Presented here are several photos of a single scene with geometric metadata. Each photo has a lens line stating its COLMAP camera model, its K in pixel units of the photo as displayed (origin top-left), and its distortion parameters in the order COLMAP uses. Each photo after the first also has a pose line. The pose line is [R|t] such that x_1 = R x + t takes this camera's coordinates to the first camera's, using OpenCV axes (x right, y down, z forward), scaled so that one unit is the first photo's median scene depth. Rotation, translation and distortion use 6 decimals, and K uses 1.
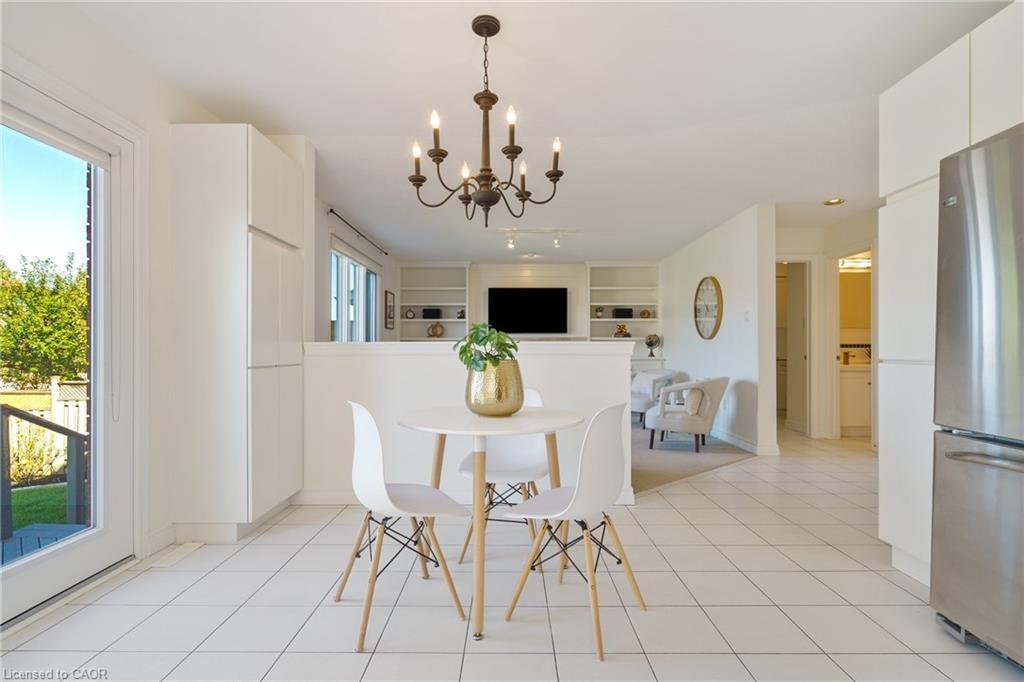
lens RADIAL K [[492.3, 0, 509.1], [0, 492.3, 348.8], [0, 0, 1]] dist [-0.001905, -0.000548]
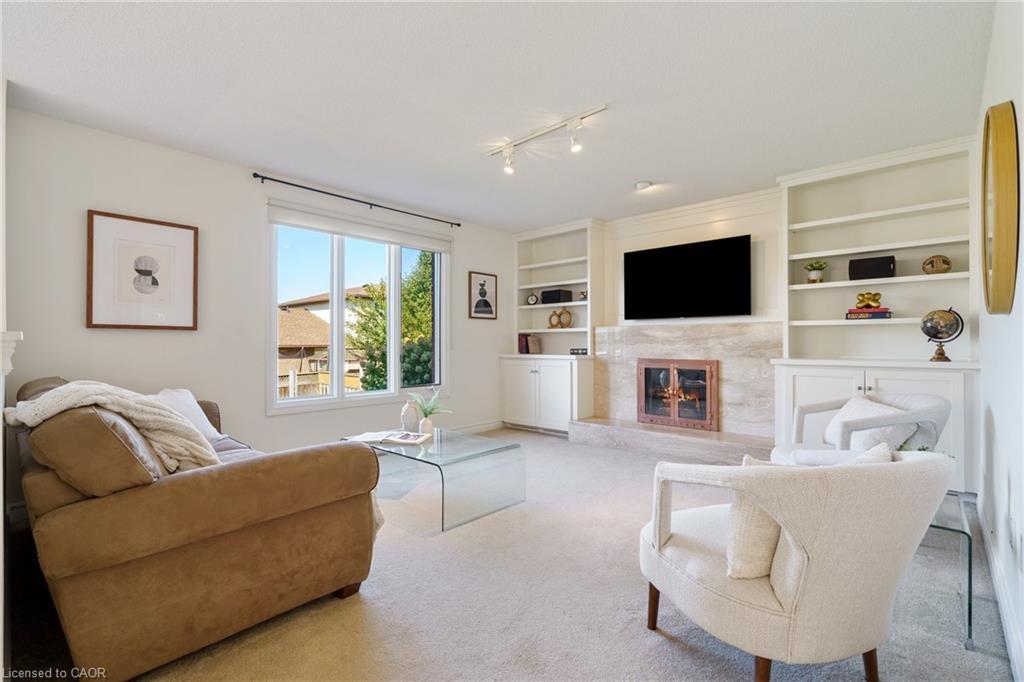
lens RADIAL K [[471.9, 0, 505.2], [0, 471.9, 337.3], [0, 0, 1]] dist [0.003037, 0.000436]
pose [[0.728503, -0.009402, -0.684978, 0.286744], [0.000970, 0.999919, -0.012693, 0.000017], [0.685042, 0.008583, 0.728453, 0.426645]]
